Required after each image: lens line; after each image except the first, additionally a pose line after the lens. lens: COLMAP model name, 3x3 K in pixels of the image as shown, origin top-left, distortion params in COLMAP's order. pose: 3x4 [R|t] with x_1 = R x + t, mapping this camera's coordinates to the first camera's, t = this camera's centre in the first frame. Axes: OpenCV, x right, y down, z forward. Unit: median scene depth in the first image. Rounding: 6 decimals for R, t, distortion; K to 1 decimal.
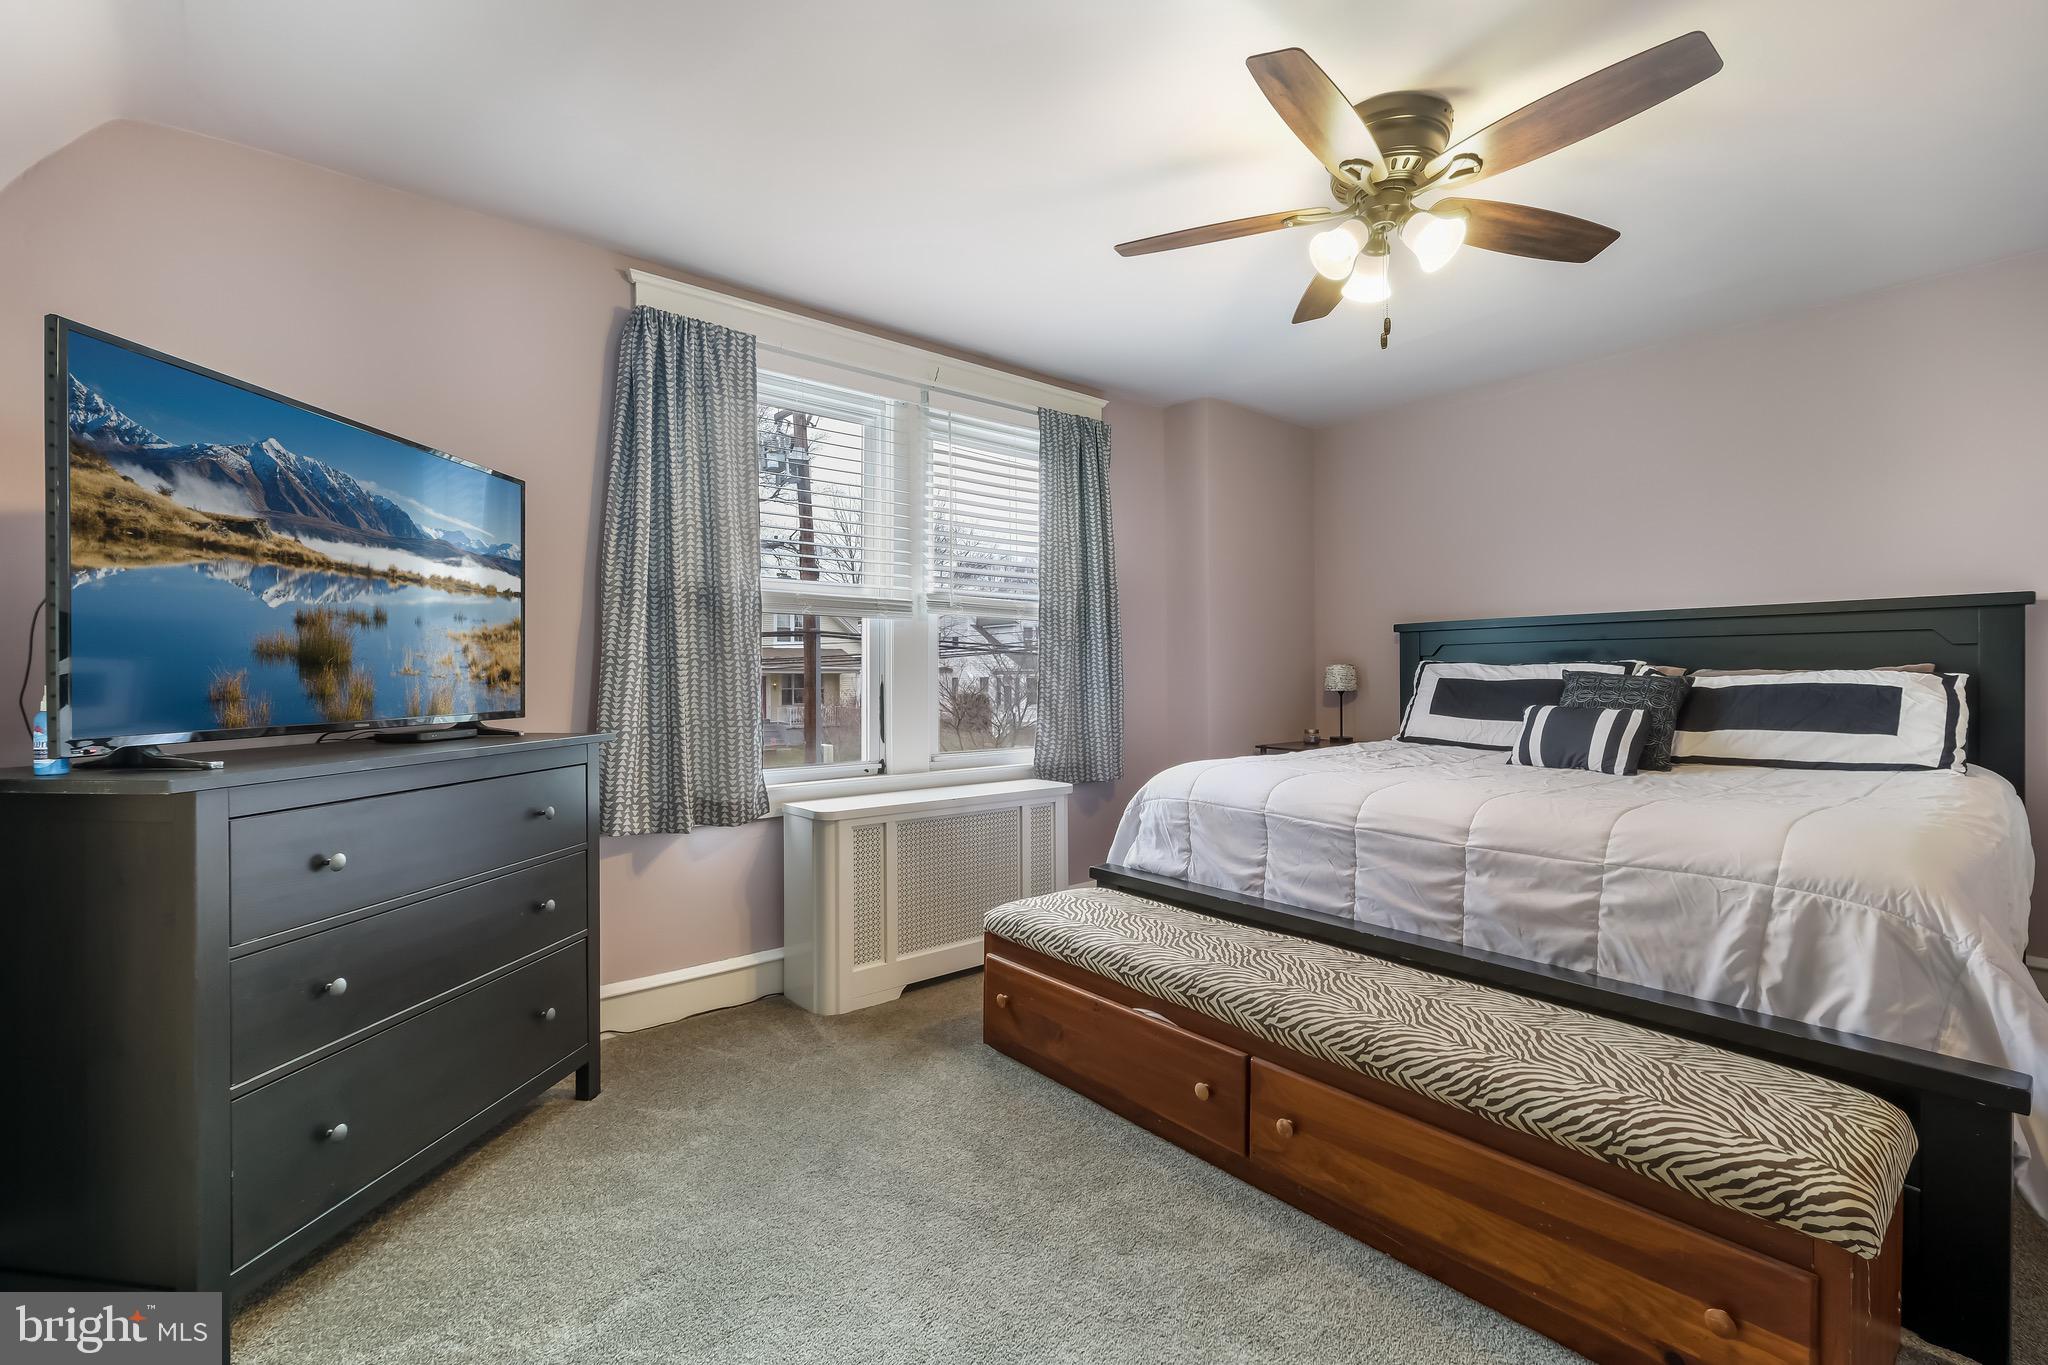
lens RADIAL K [[888.1, 0, 1016.7], [0, 888.1, 665.3], [0, 0, 1]] dist [-0.000192, -0.000020]
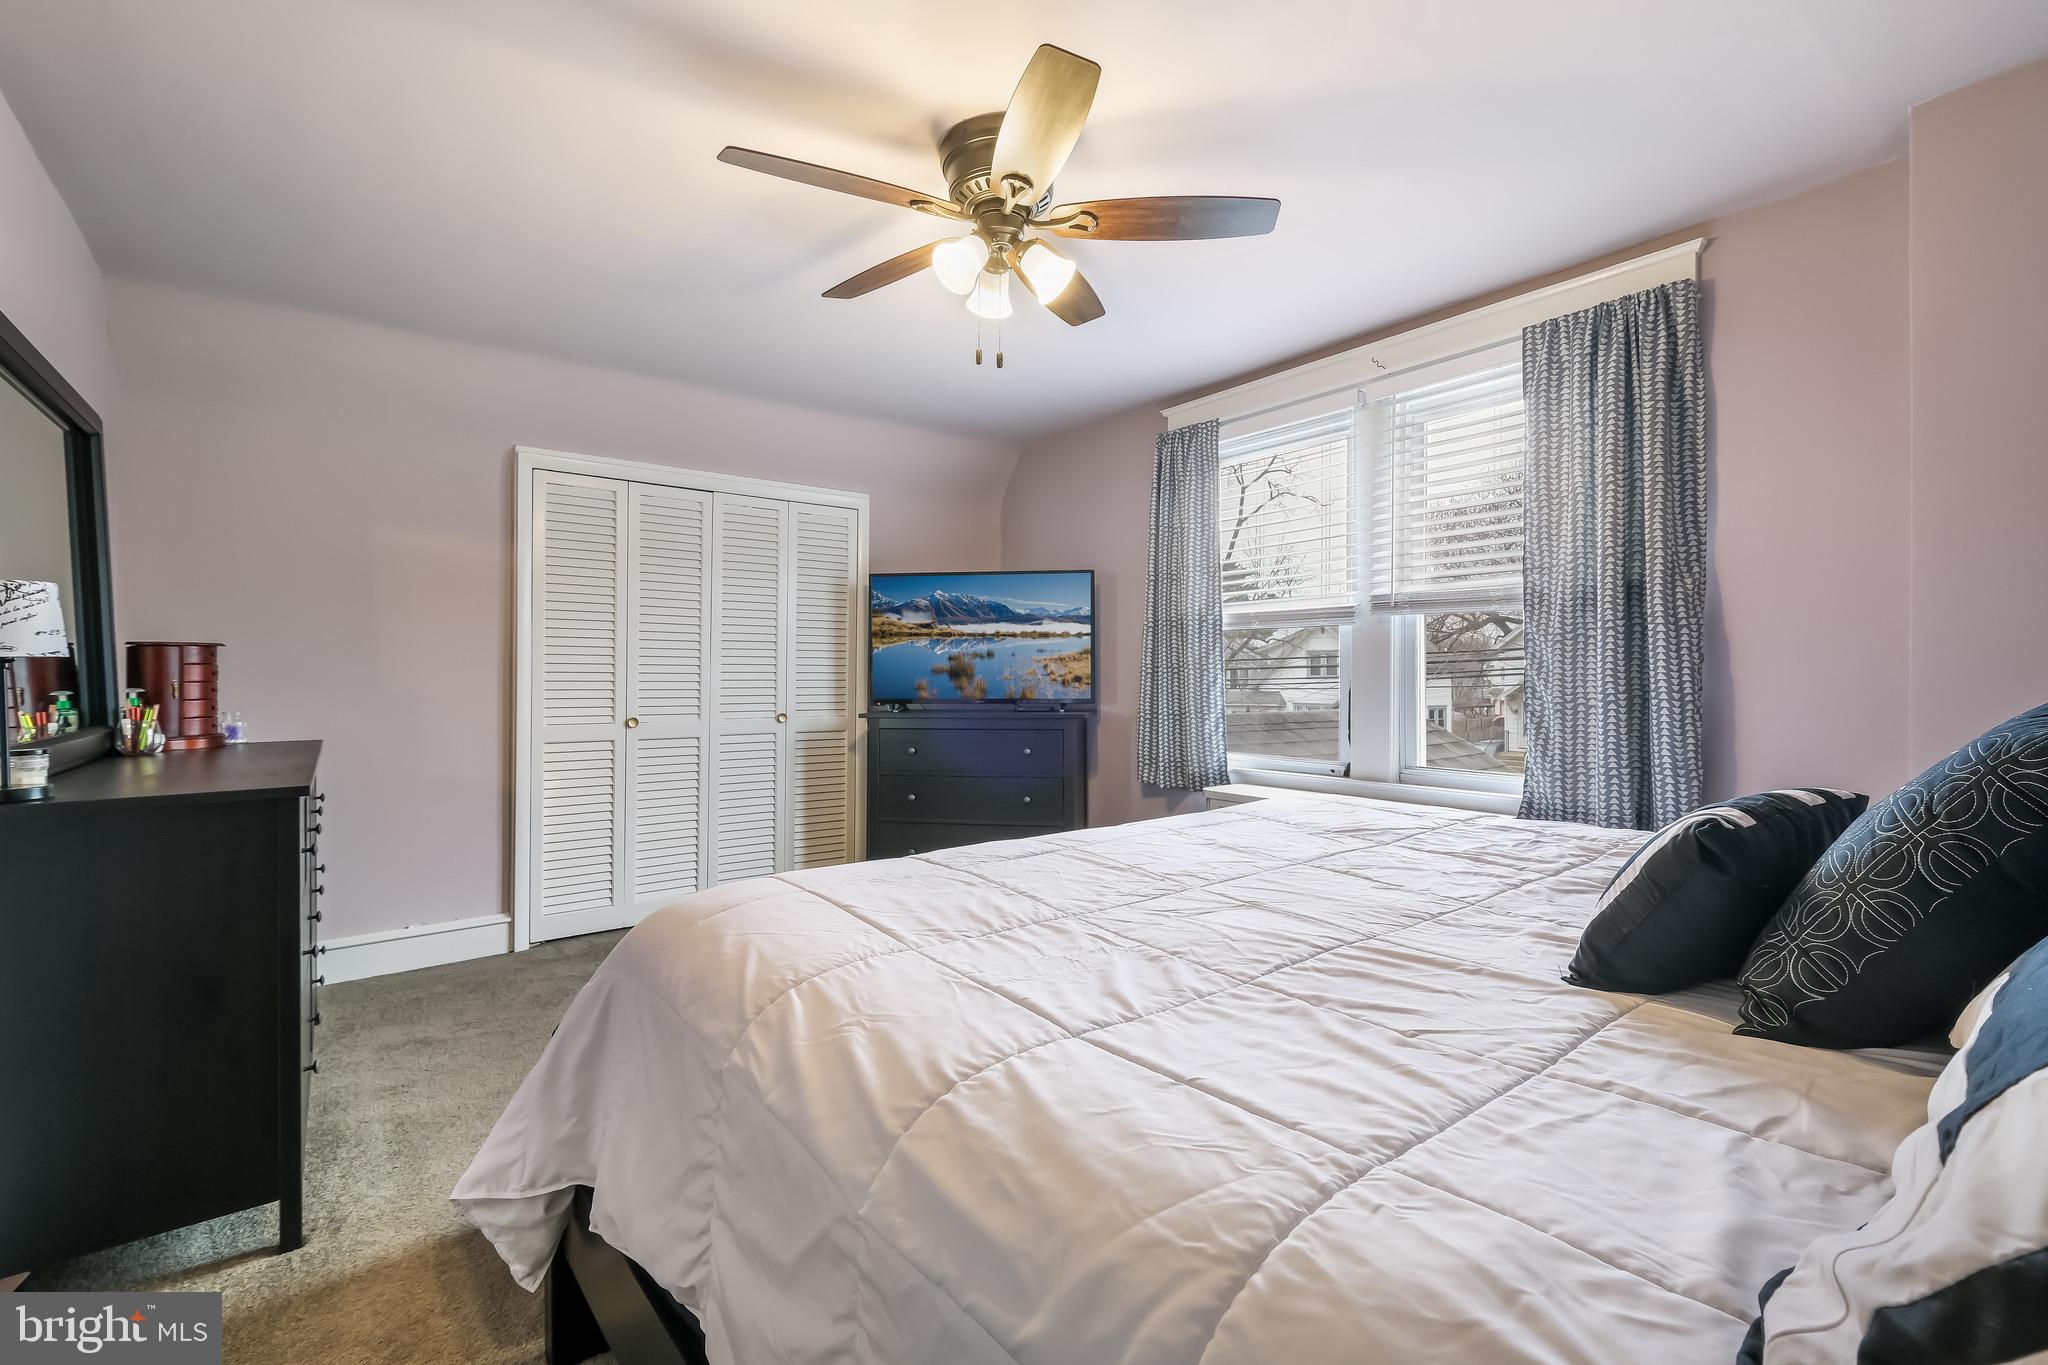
lens RADIAL K [[888.1, 0, 1016.7], [0, 888.1, 665.3], [0, 0, 1]] dist [-0.000192, -0.000020]
pose [[-0.043981, -0.001302, -0.999032, 1.708030], [0.017611, 0.999843, -0.002078, -0.021157], [0.998877, -0.017685, -0.043951, 1.280134]]
